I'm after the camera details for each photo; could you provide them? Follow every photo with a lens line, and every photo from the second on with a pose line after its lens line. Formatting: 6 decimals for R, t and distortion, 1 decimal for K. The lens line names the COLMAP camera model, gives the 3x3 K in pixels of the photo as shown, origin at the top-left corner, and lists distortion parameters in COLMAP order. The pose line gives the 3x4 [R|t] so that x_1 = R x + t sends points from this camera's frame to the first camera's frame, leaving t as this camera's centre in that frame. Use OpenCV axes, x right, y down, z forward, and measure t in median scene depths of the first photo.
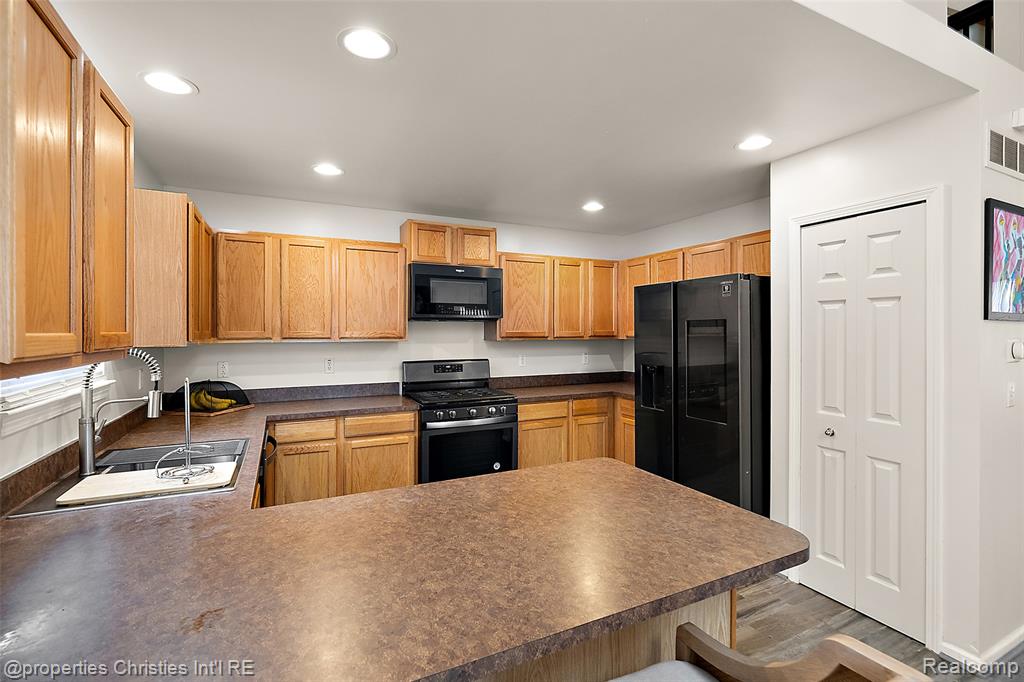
lens RADIAL K [[469.5, 0, 503.9], [0, 469.5, 332.8], [0, 0, 1]] dist [-0.012552, 0.000336]
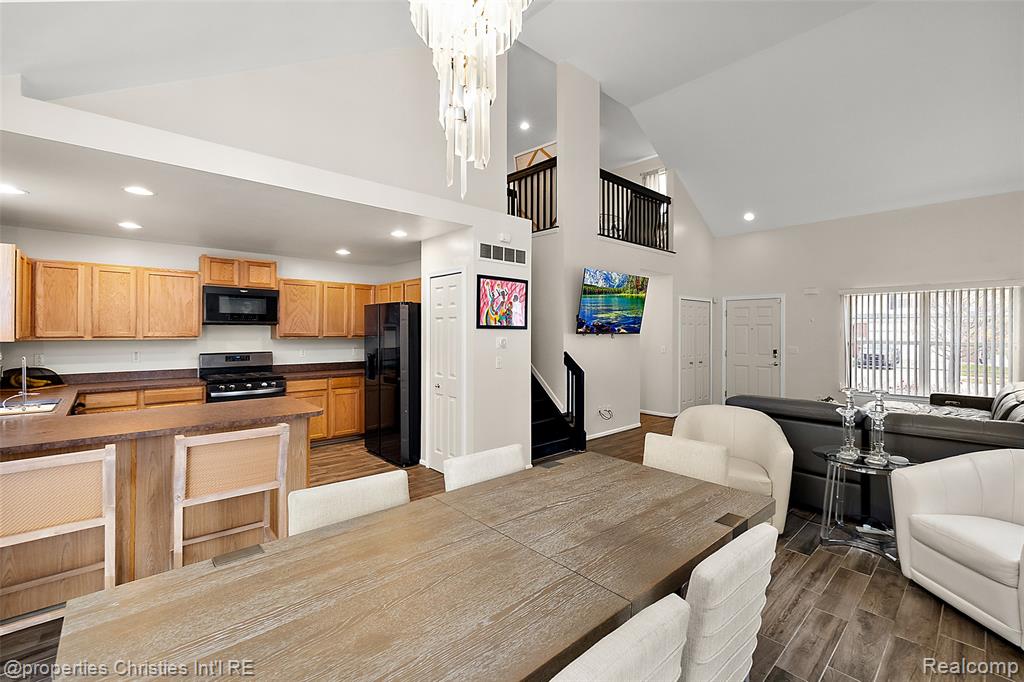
lens RADIAL K [[446.2, 0, 515.3], [0, 446.2, 330.8], [0, 0, 1]] dist [-0.001816, -0.000078]
pose [[0.956271, 0.005118, 0.292438, 0.322131], [-0.003463, 0.999975, -0.006177, -0.002826], [-0.292463, 0.004894, 0.956264, -0.602432]]
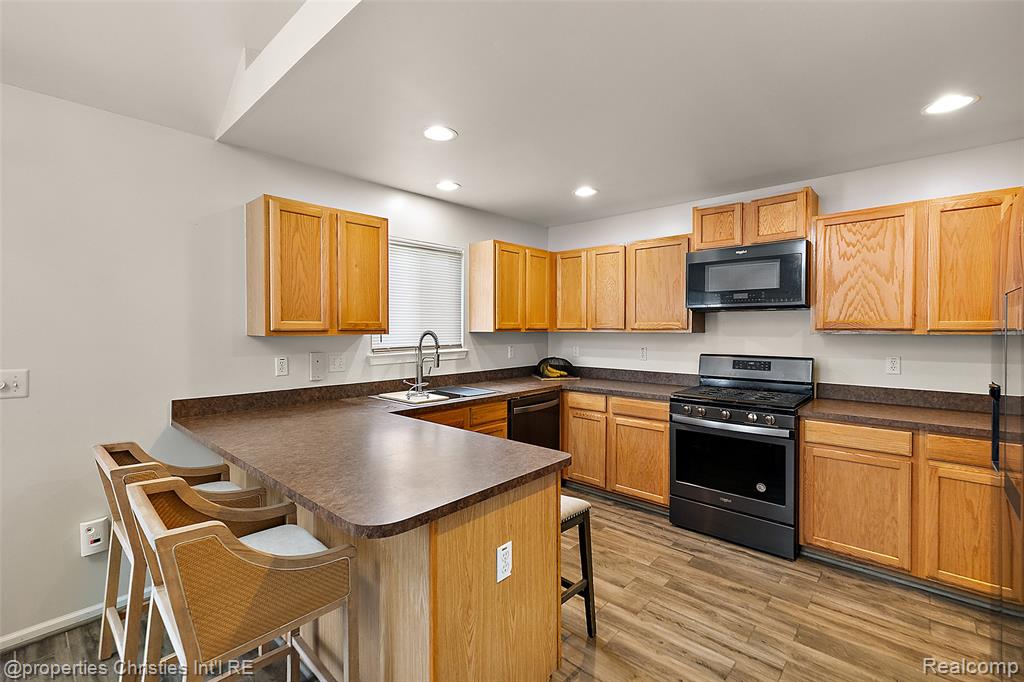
lens RADIAL K [[446.2, 0, 505.6], [0, 446.2, 335.8], [0, 0, 1]] dist [-0.001816, -0.000078]
pose [[0.372352, 0.018900, -0.927899, 0.528832], [-0.004039, 0.999816, 0.018744, 0.008619], [0.928083, -0.003232, 0.372360, 0.298400]]
